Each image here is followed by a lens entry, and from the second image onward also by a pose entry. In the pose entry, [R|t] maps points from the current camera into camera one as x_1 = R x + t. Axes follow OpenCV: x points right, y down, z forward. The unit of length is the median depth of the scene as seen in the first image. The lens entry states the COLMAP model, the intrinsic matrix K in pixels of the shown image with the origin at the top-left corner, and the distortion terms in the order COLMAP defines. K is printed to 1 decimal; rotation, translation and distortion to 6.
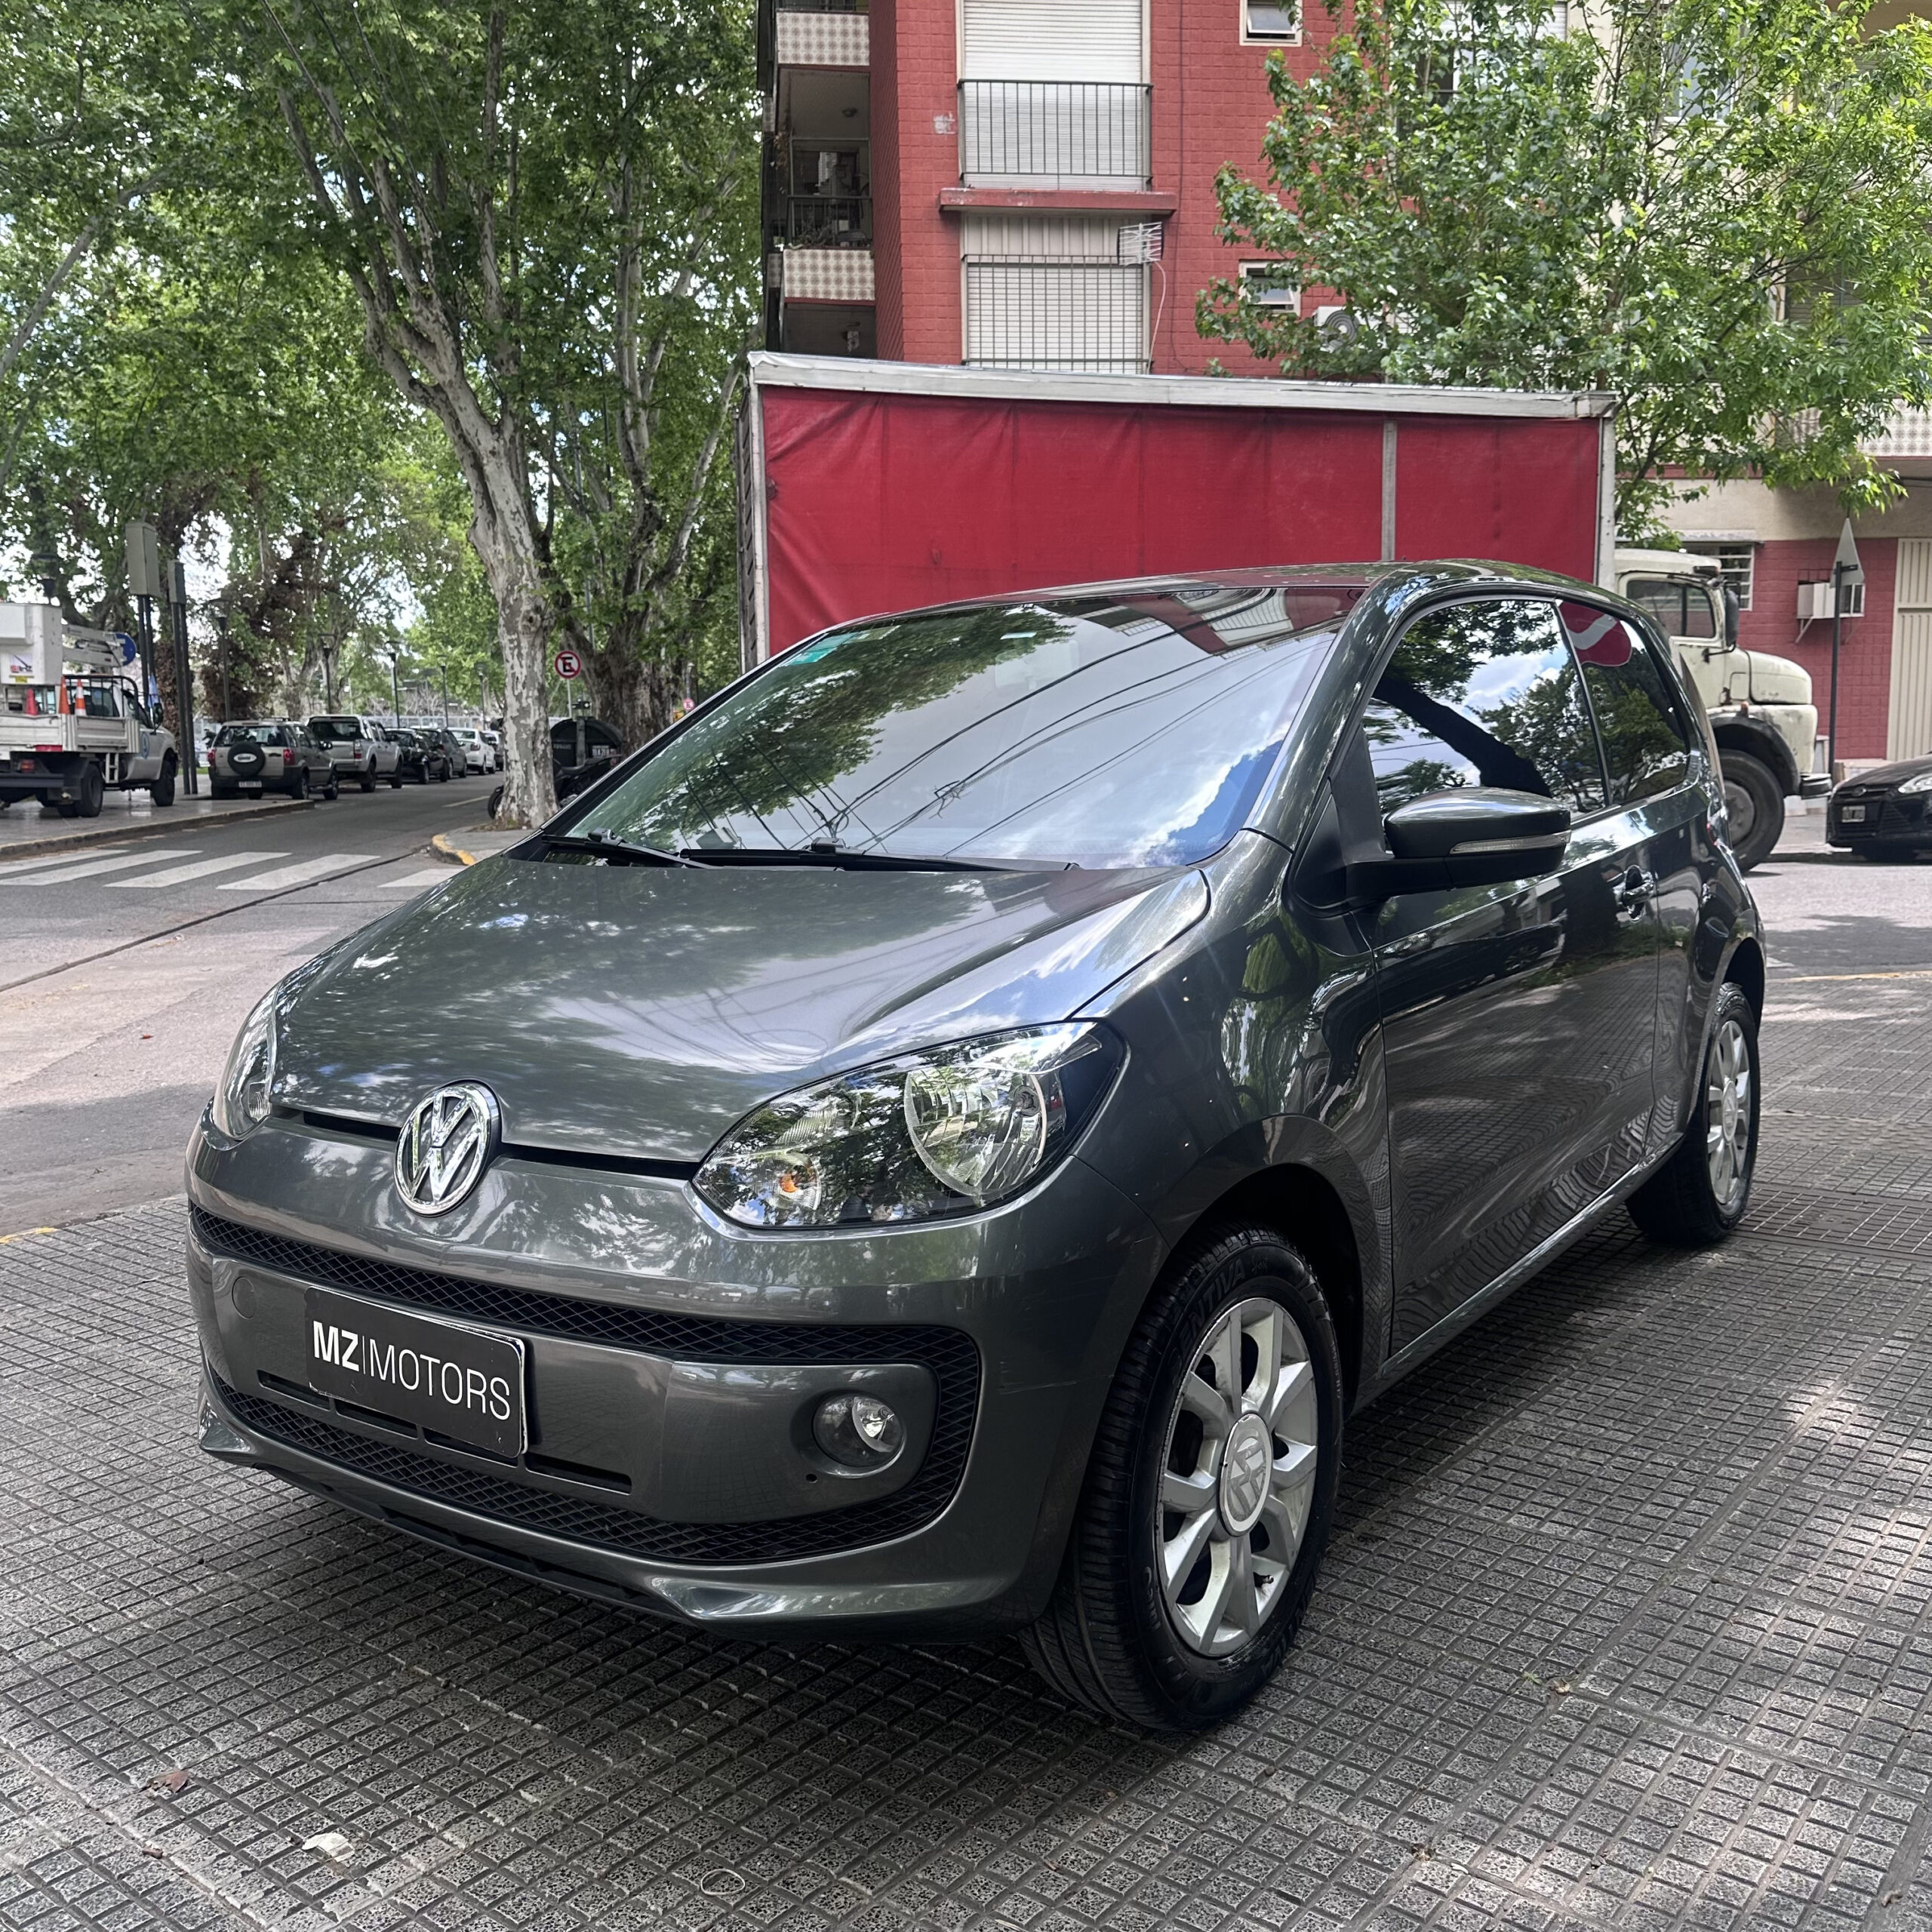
lens RADIAL K [[1801.1, 0, 987.6], [0, 1801.1, 974.9], [0, 0, 1]] dist [-0.010042, -0.001275]
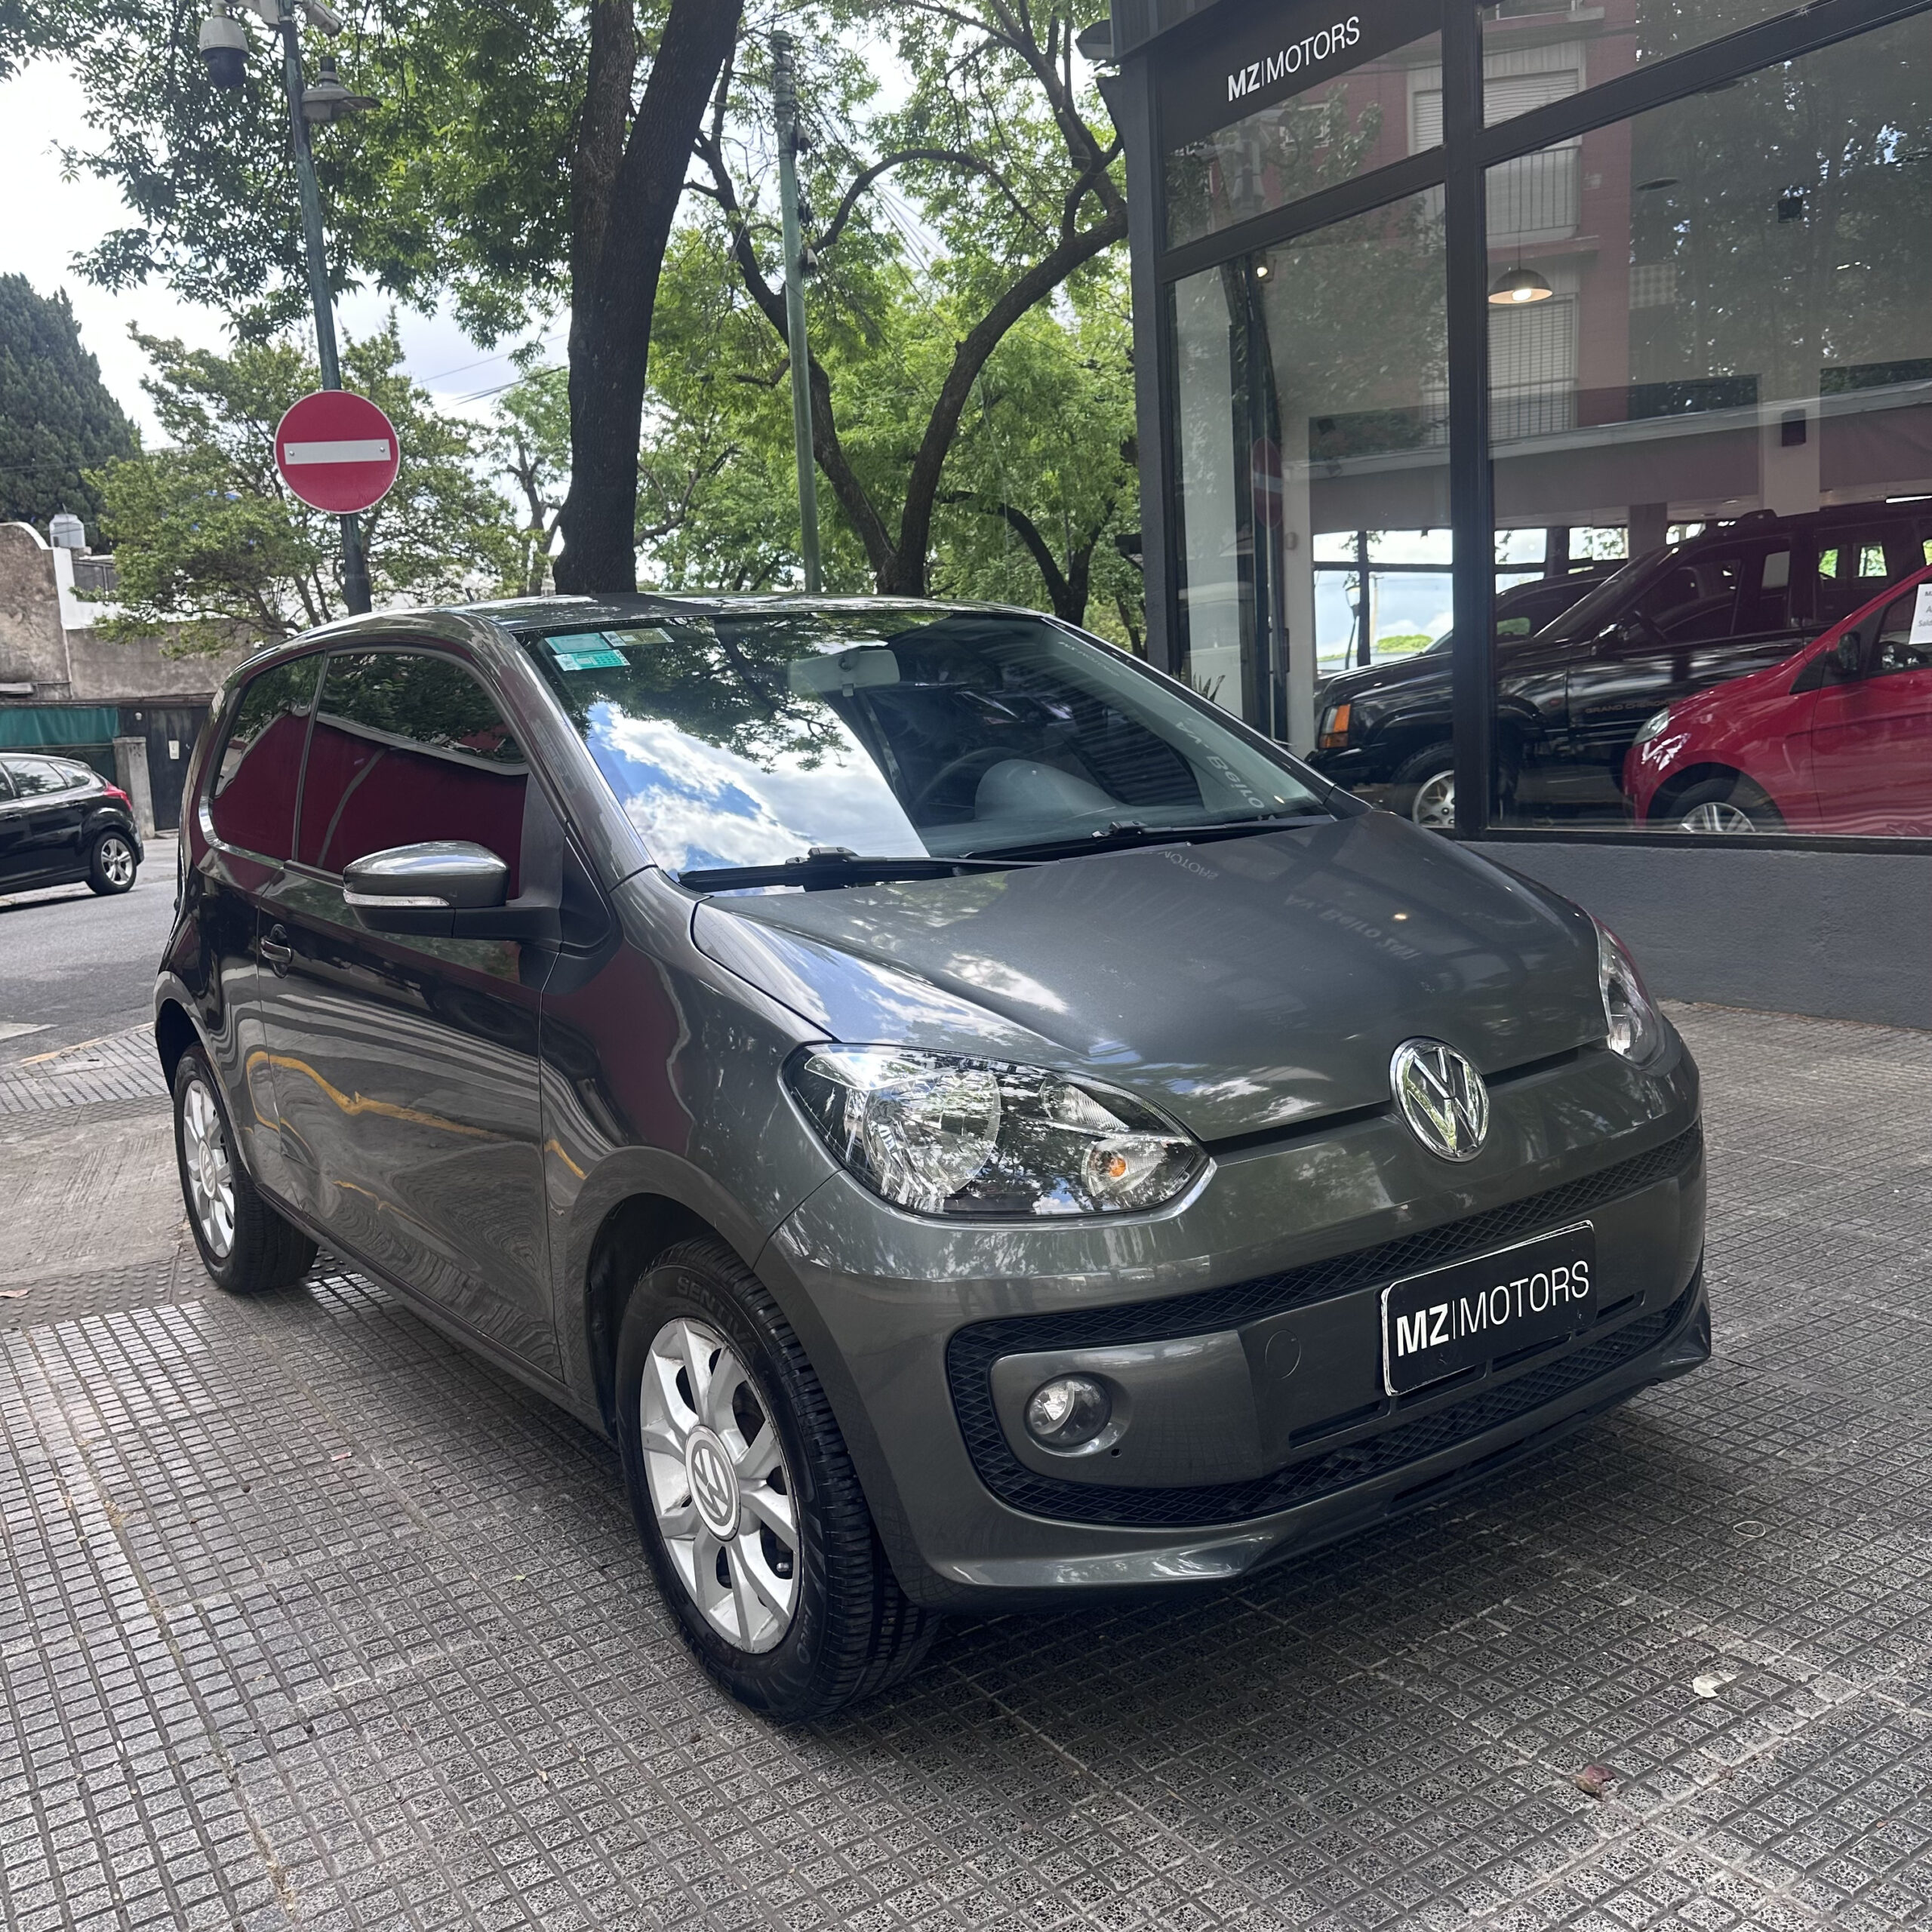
lens RADIAL K [[1801.1, 0, 987.6], [0, 1801.1, 974.9], [0, 0, 1]] dist [-0.010042, -0.001275]
pose [[0.287631, -0.100648, 0.952438, -1.358547], [0.154110, 0.986368, 0.057693, -0.074132], [-0.945261, 0.130186, 0.299221, 0.928164]]
